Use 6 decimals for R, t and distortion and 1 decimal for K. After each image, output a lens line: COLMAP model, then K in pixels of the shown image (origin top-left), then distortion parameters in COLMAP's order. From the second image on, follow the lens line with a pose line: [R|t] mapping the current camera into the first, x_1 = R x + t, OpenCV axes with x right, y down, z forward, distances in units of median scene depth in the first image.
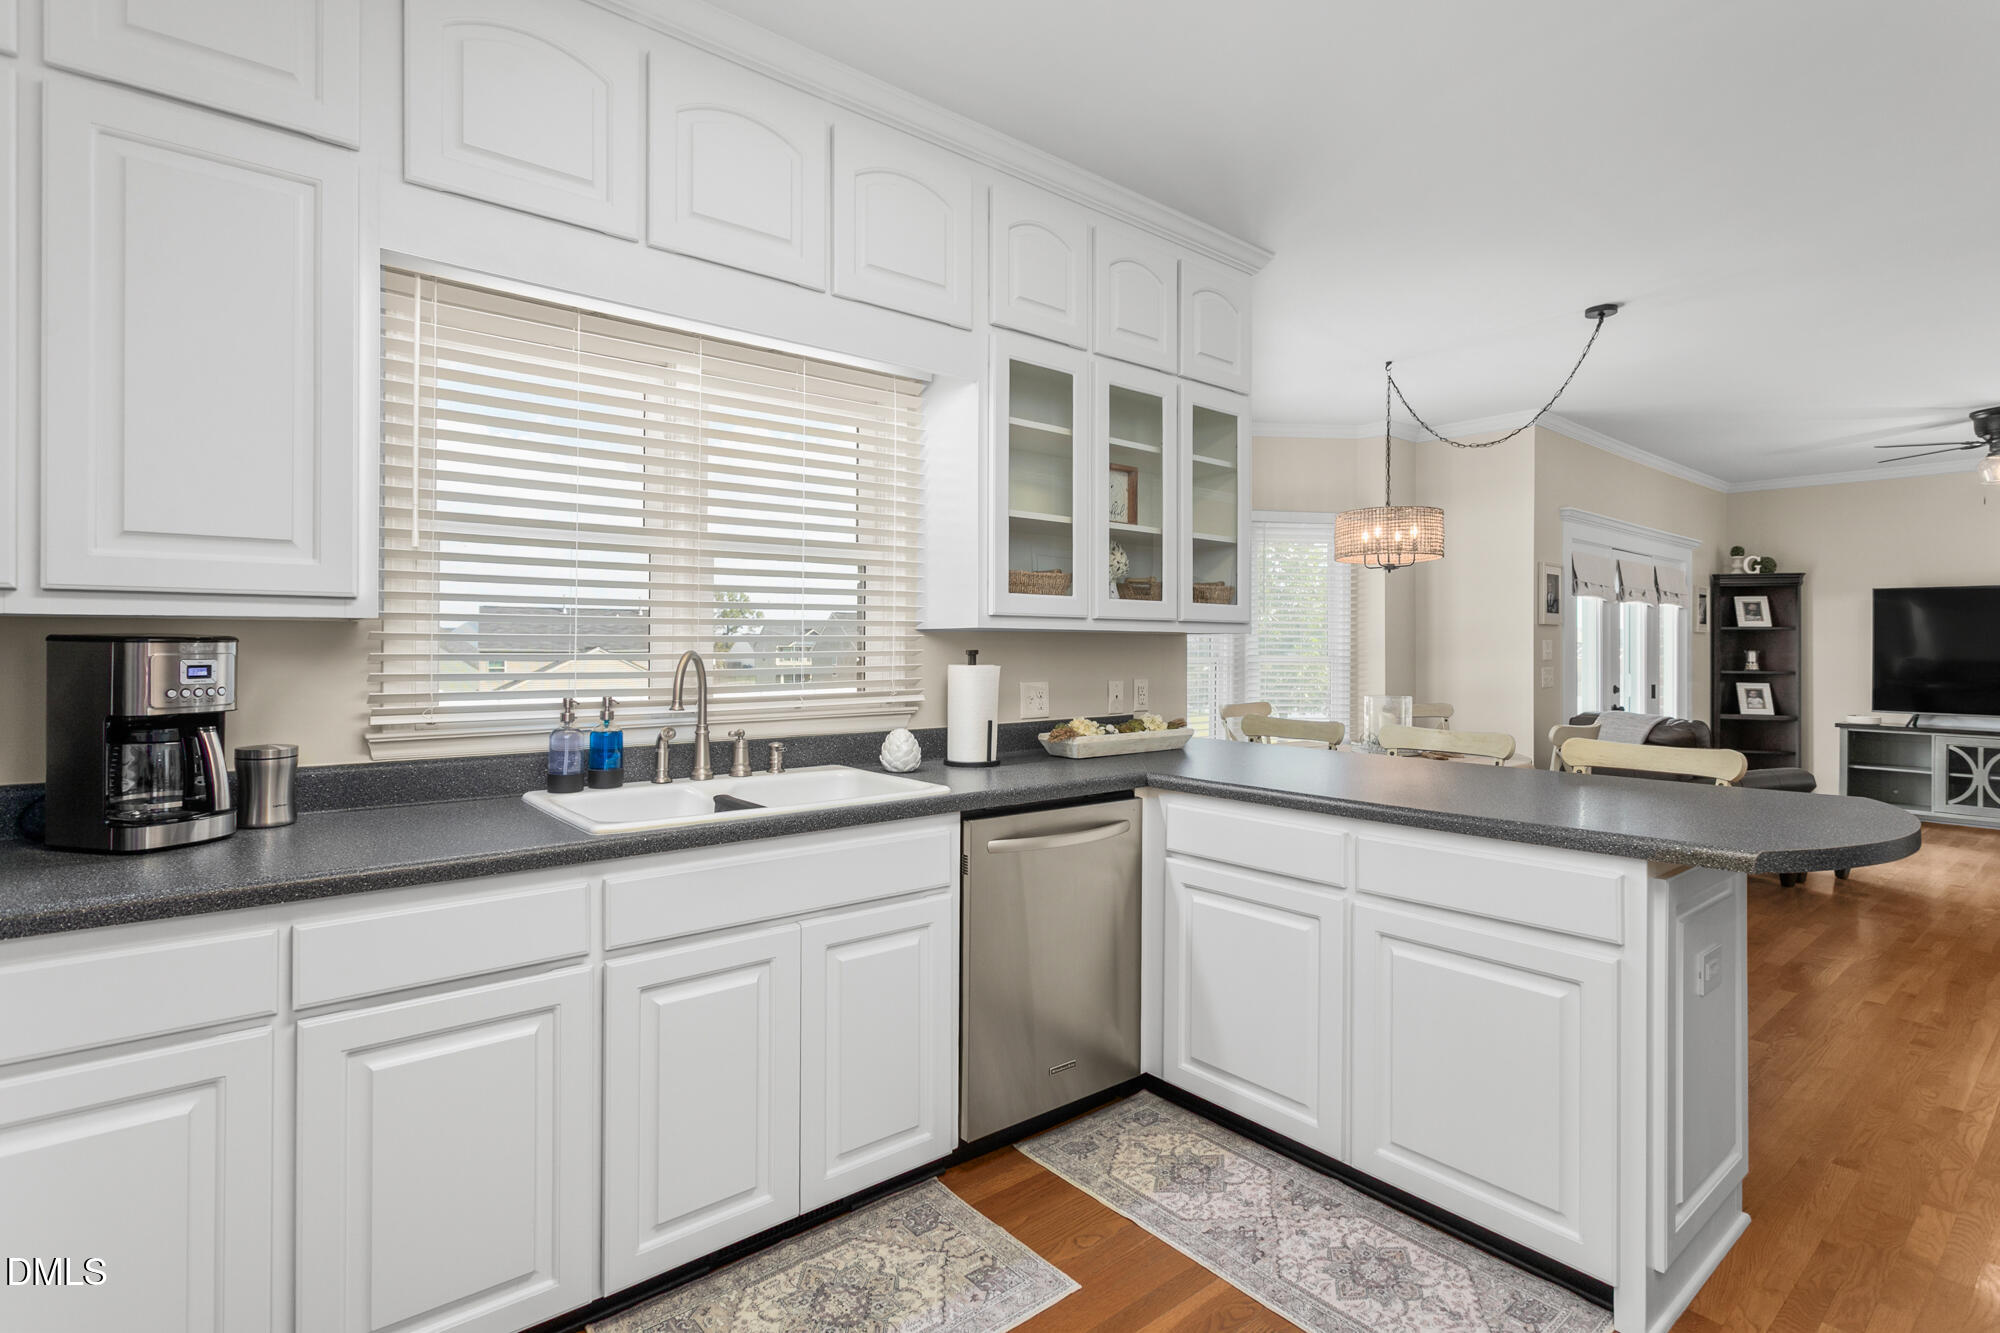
lens RADIAL K [[969.6, 0, 973.8], [0, 969.6, 645.1], [0, 0, 1]] dist [-0.000268, 0.000004]
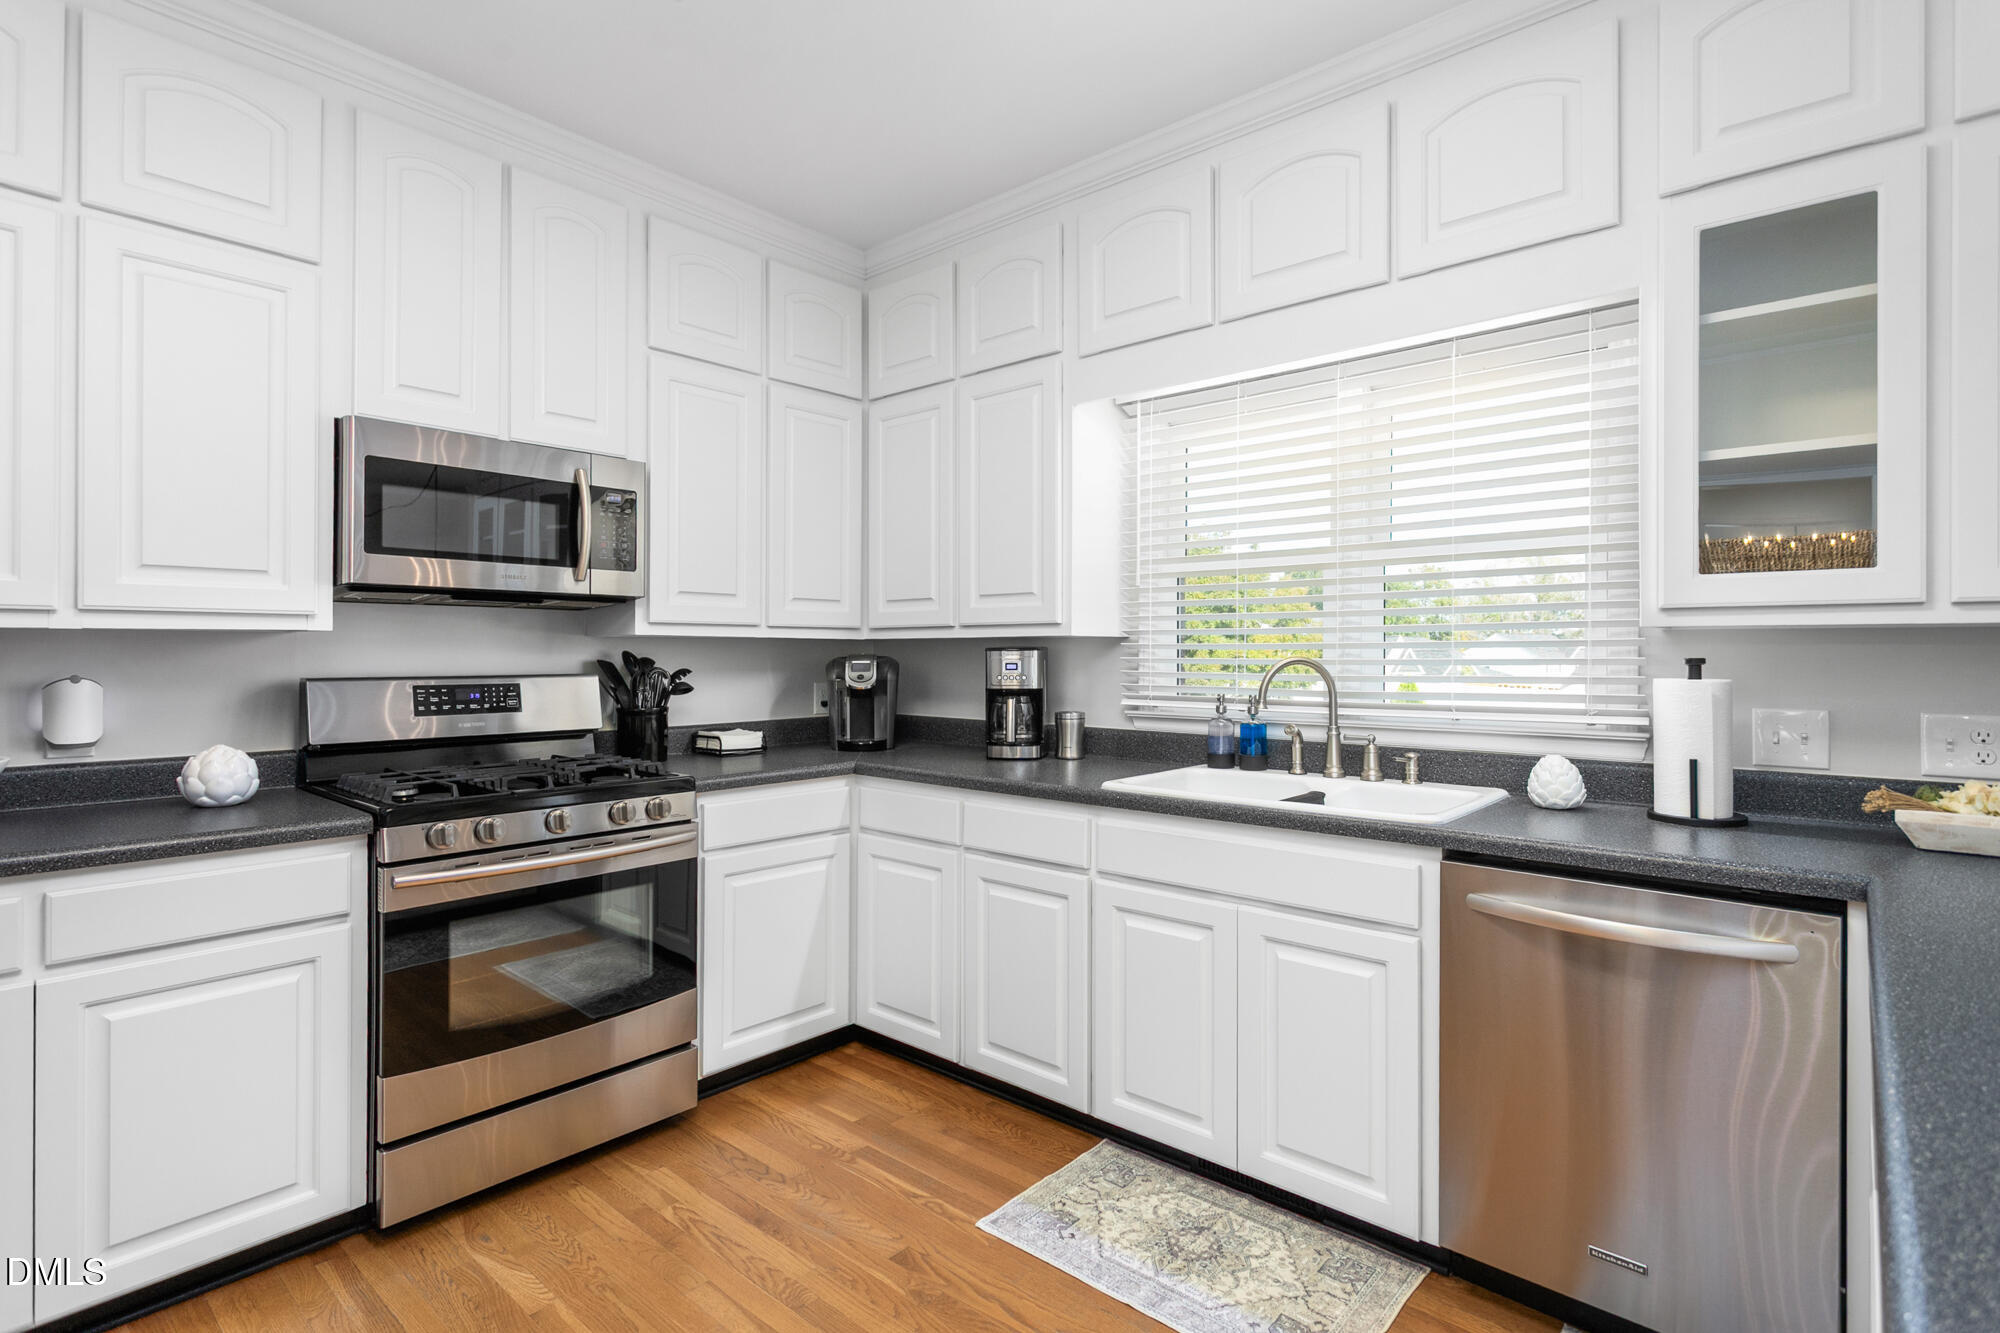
lens RADIAL K [[962.6, 0, 1001.8], [0, 962.6, 653.4], [0, 0, 1]] dist [-0.001471, -0.000464]
pose [[0.173991, -0.002851, -0.984743, 0.721582], [-0.000397, 0.999996, -0.002965, 0.005106], [0.984747, 0.000907, 0.173989, 0.466853]]
